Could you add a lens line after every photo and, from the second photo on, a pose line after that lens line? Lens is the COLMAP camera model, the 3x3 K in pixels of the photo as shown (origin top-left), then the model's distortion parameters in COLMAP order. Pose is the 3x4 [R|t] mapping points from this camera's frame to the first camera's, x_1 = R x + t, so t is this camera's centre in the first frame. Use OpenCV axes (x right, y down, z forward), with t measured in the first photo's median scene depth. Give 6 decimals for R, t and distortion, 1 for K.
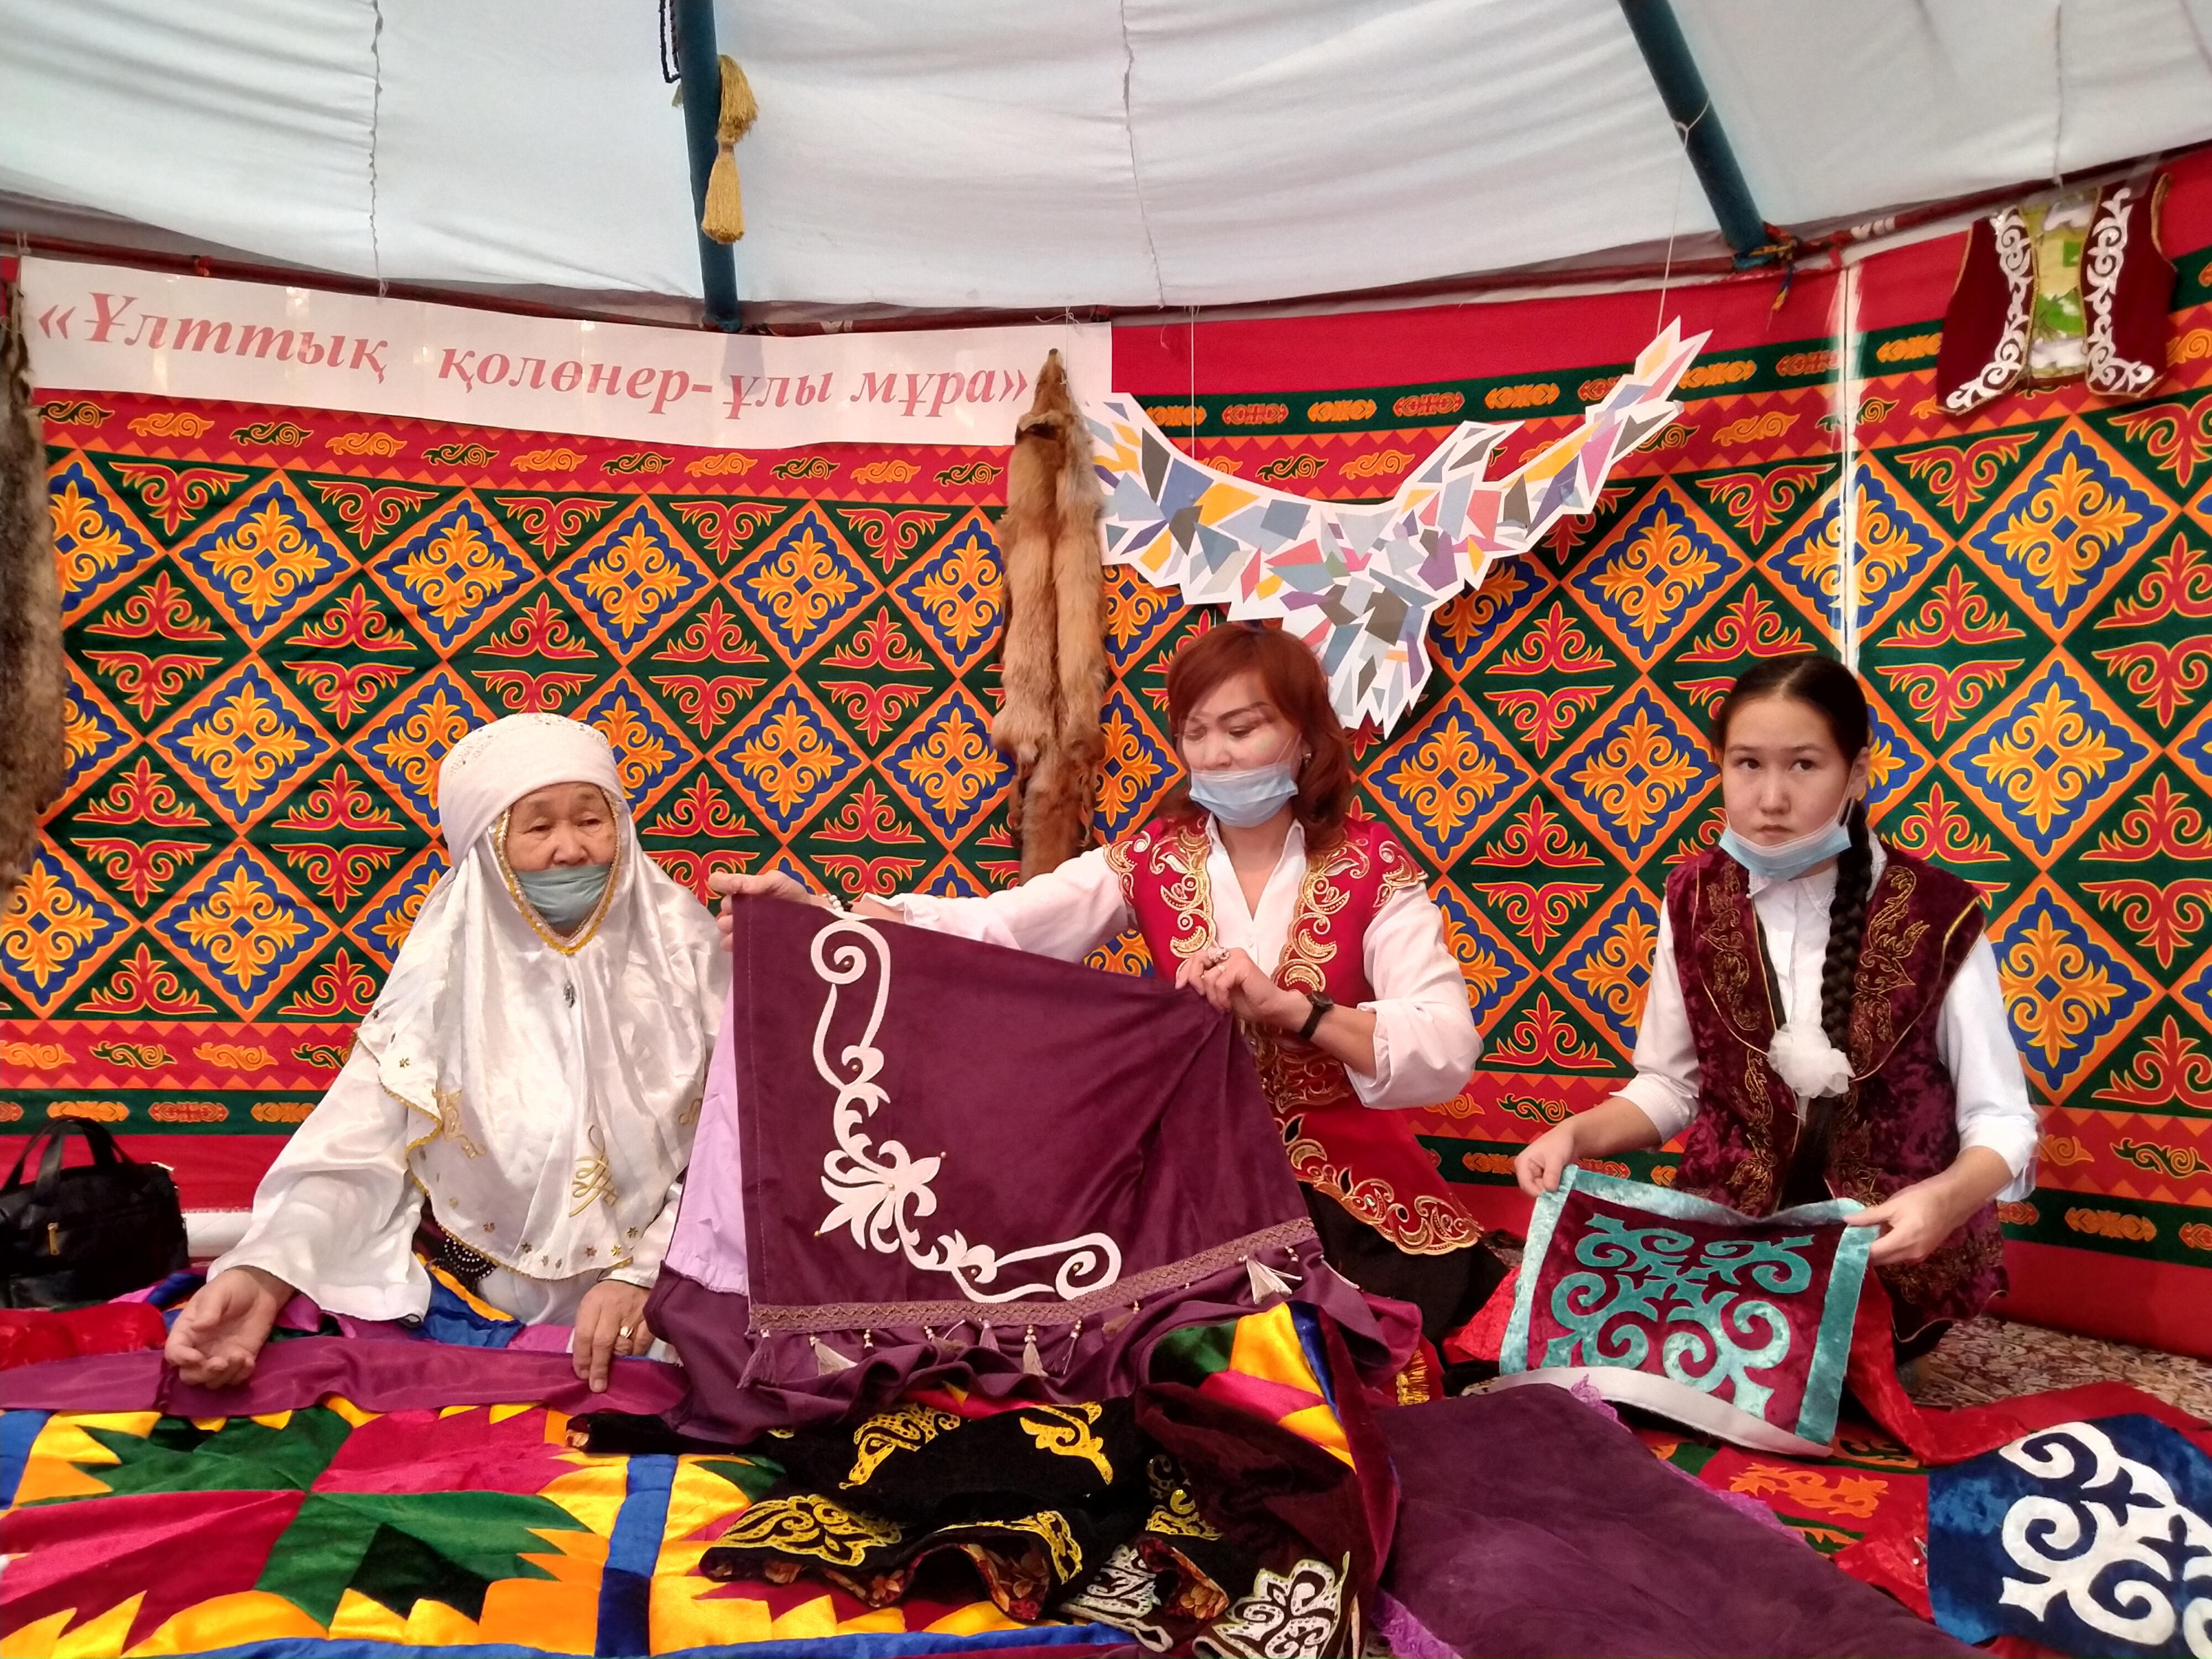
lens RADIAL K [[1819.7, 0, 1098.4], [0, 1819.7, 837.2], [0, 0, 1]] dist [0.123515, -0.268326]
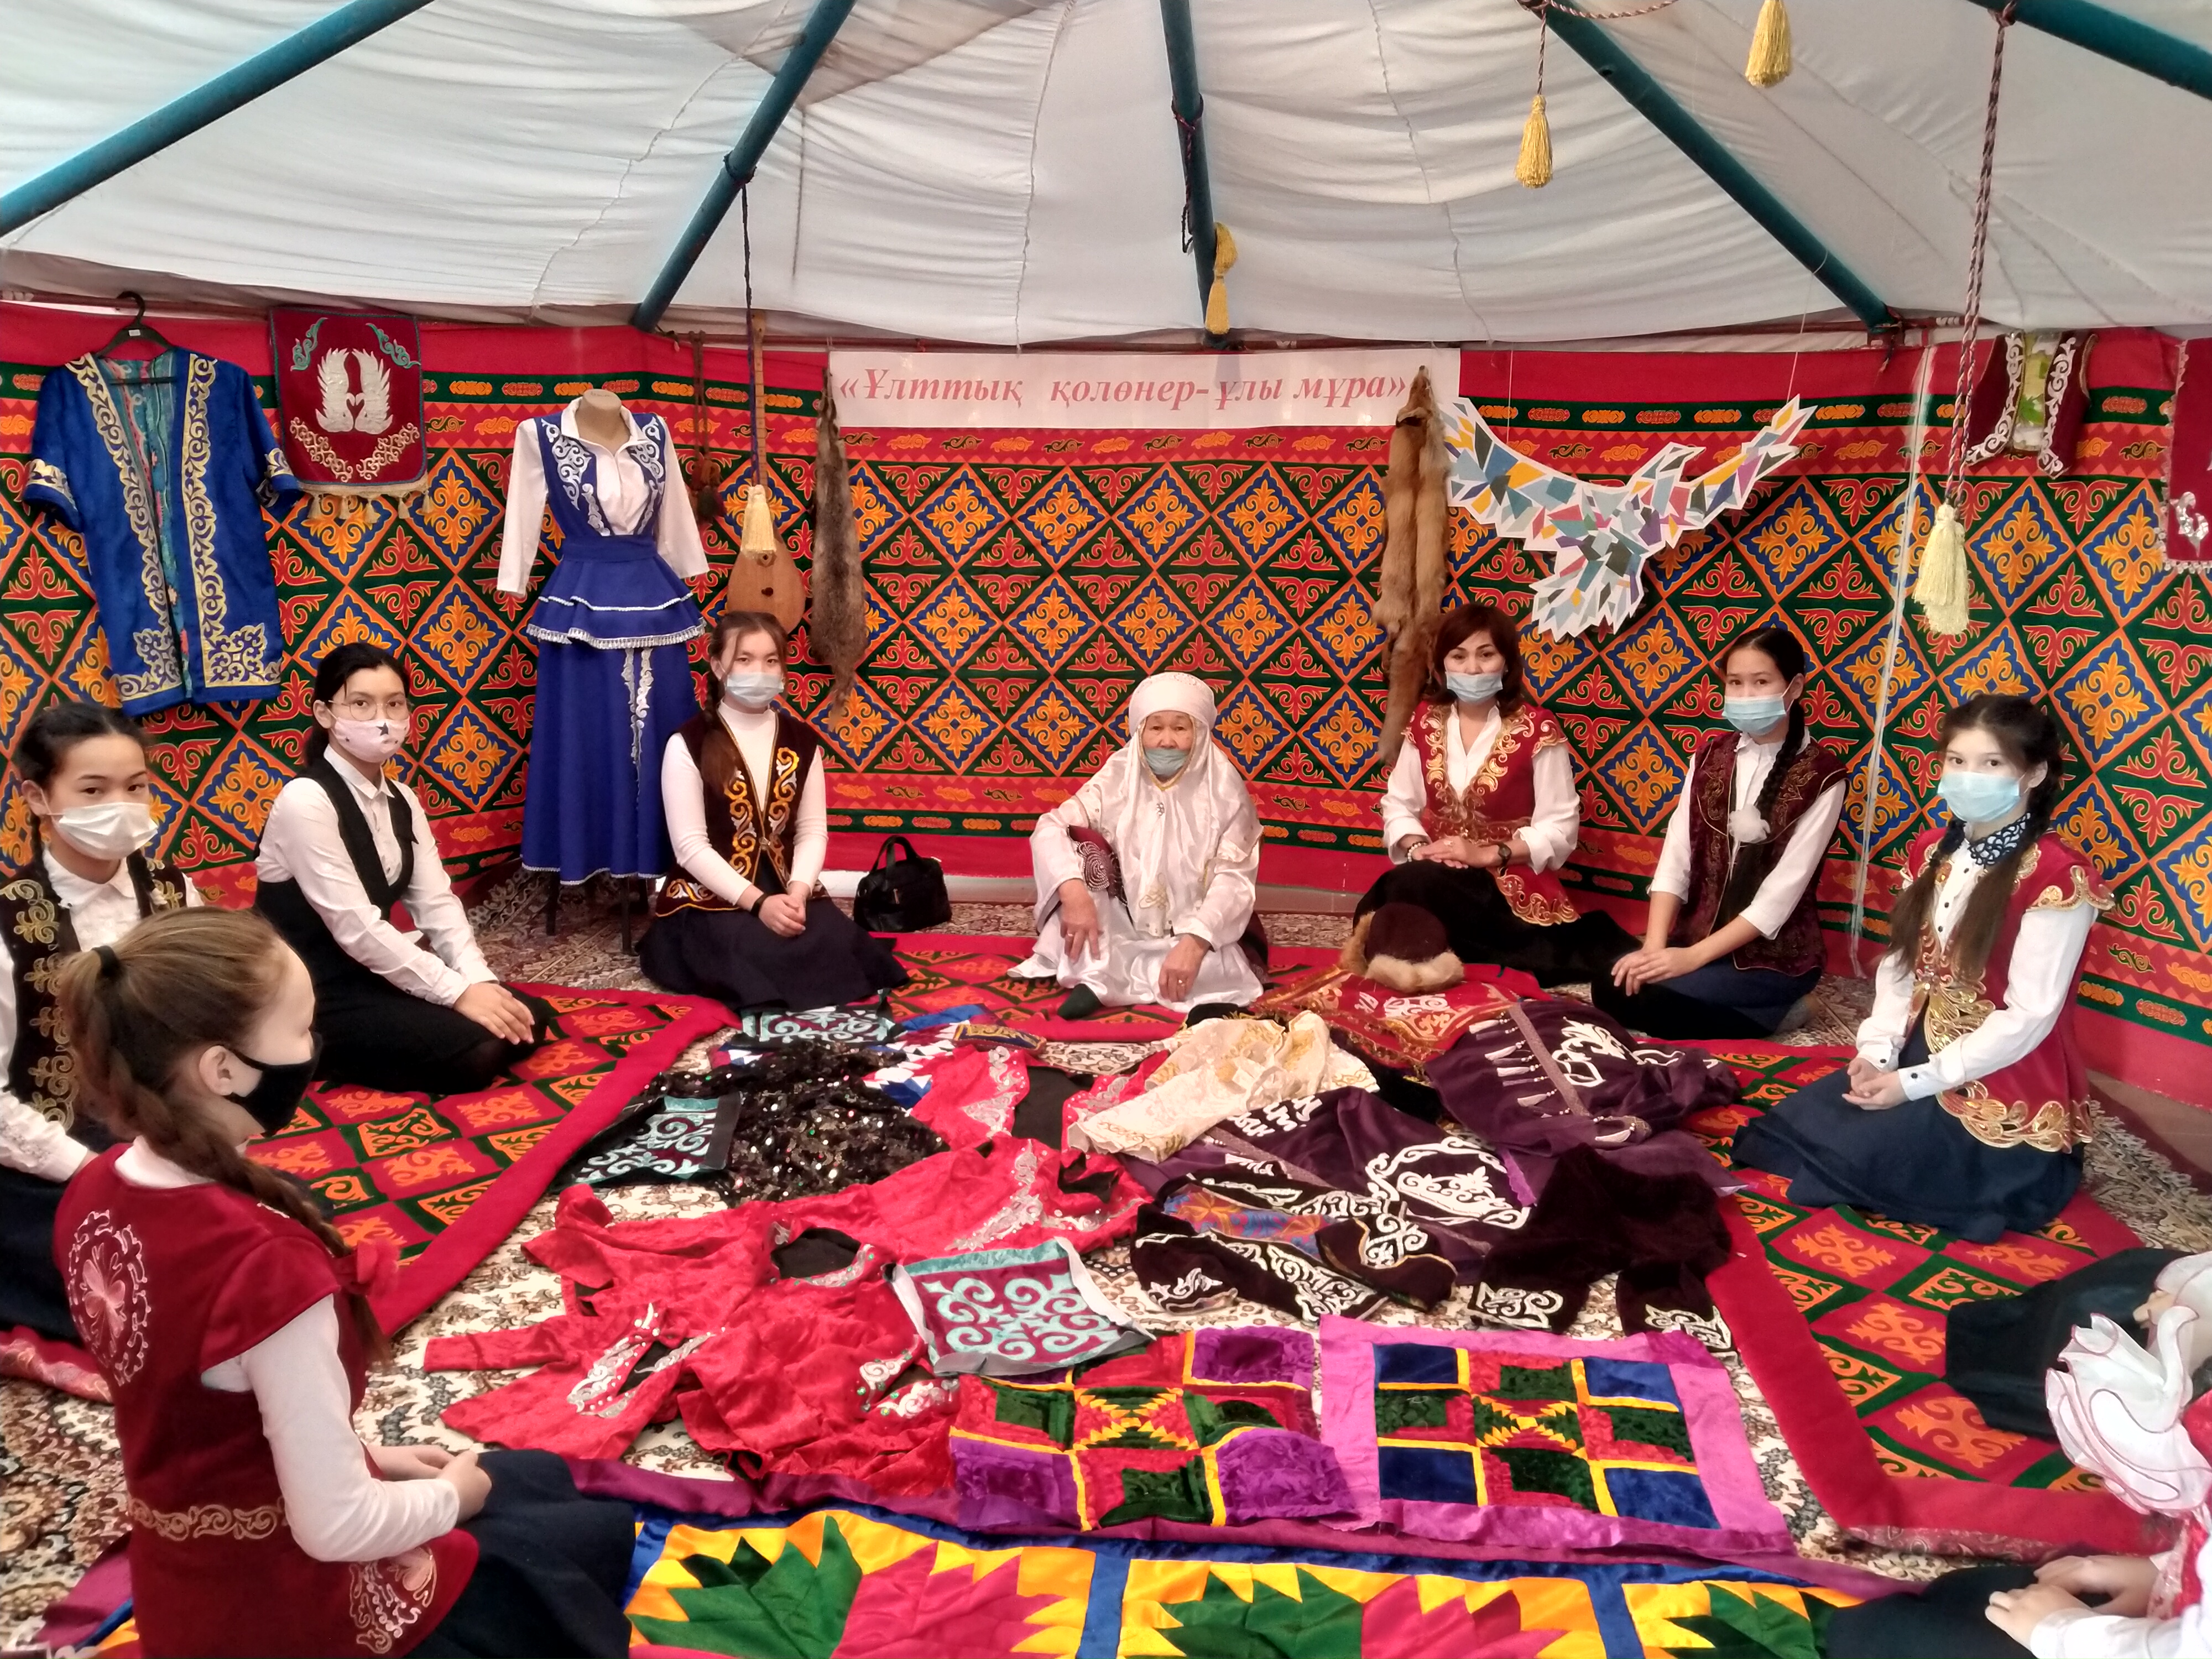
lens RADIAL K [[1822.7, 0, 1087.5], [0, 1822.7, 832.3], [0, 0, 1]] dist [0.155436, -0.328866]
pose [[0.965431, 0.049073, -0.255999, 0.130015], [0.007141, 0.976770, 0.214170, -0.229190], [0.260562, -0.208595, 0.942654, -0.683651]]
